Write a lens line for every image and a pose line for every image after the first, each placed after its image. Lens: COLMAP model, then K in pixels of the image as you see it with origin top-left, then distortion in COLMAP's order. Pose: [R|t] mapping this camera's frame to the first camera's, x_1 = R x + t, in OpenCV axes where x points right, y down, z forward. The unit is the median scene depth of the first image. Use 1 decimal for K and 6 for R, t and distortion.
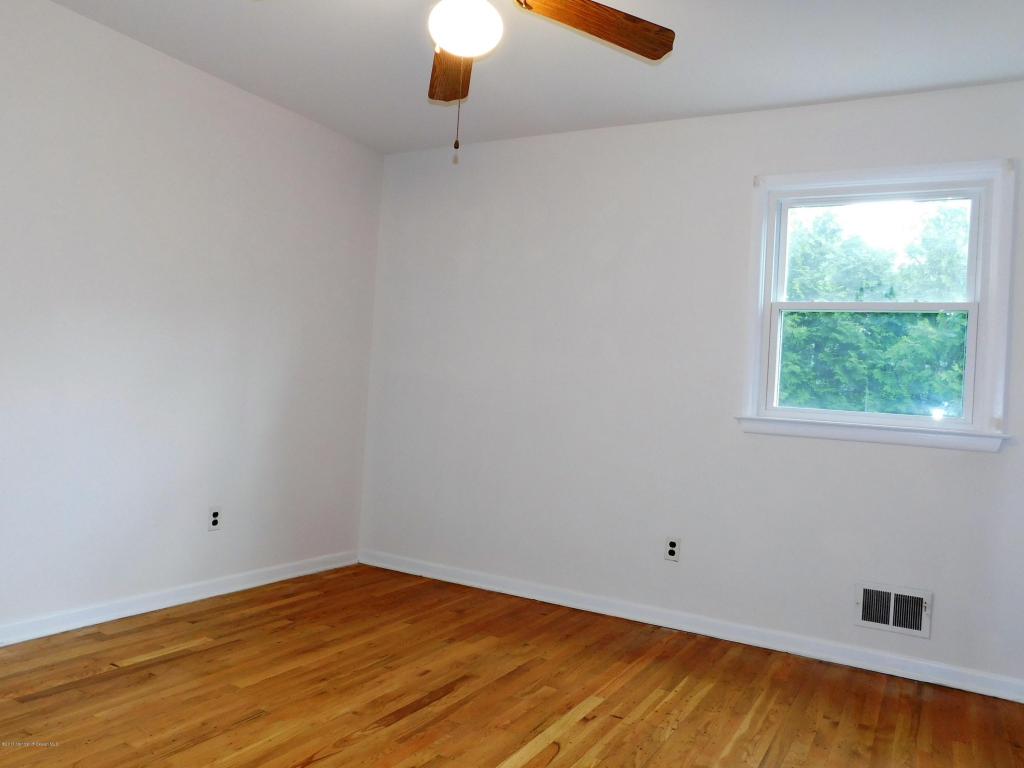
lens RADIAL K [[776.2, 0, 512.0], [0, 776.2, 384.0], [0, 0, 1]] dist [-0.086427, 0.083718]
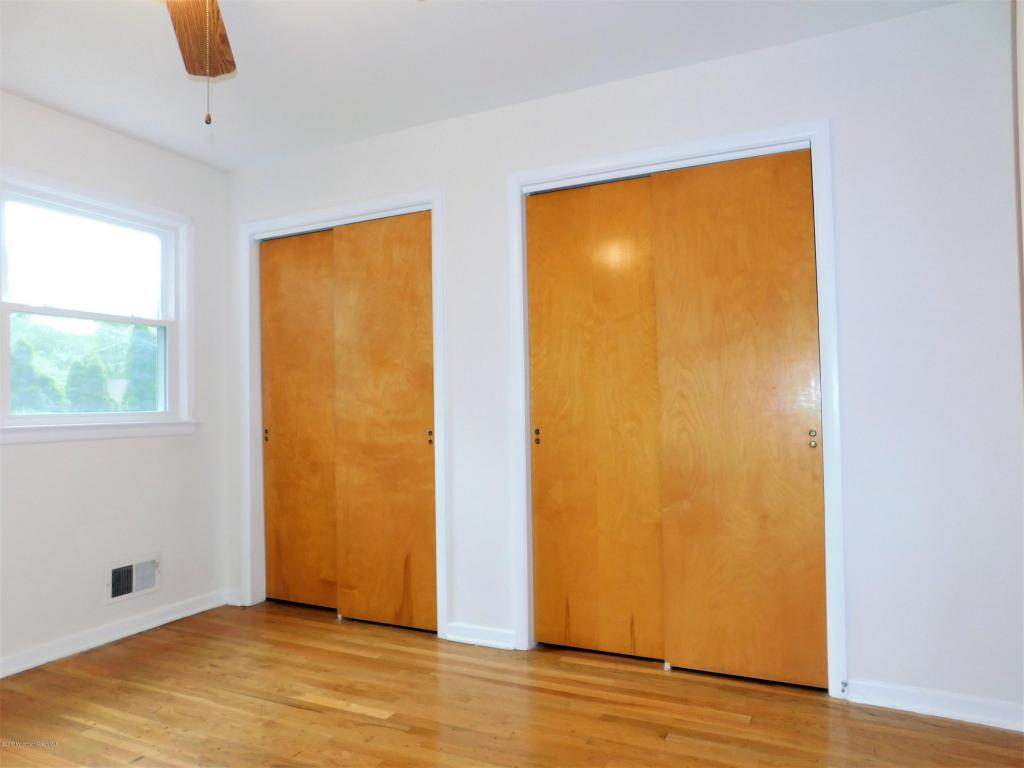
lens RADIAL K [[675.7, 0, 511.3], [0, 675.7, 379.9], [0, 0, 1]] dist [-0.067498, 0.052884]
pose [[-0.069592, -0.024832, 0.997266, -0.619196], [0.000863, 0.999688, 0.024953, -0.037204], [-0.997575, 0.002597, -0.069548, 0.554764]]
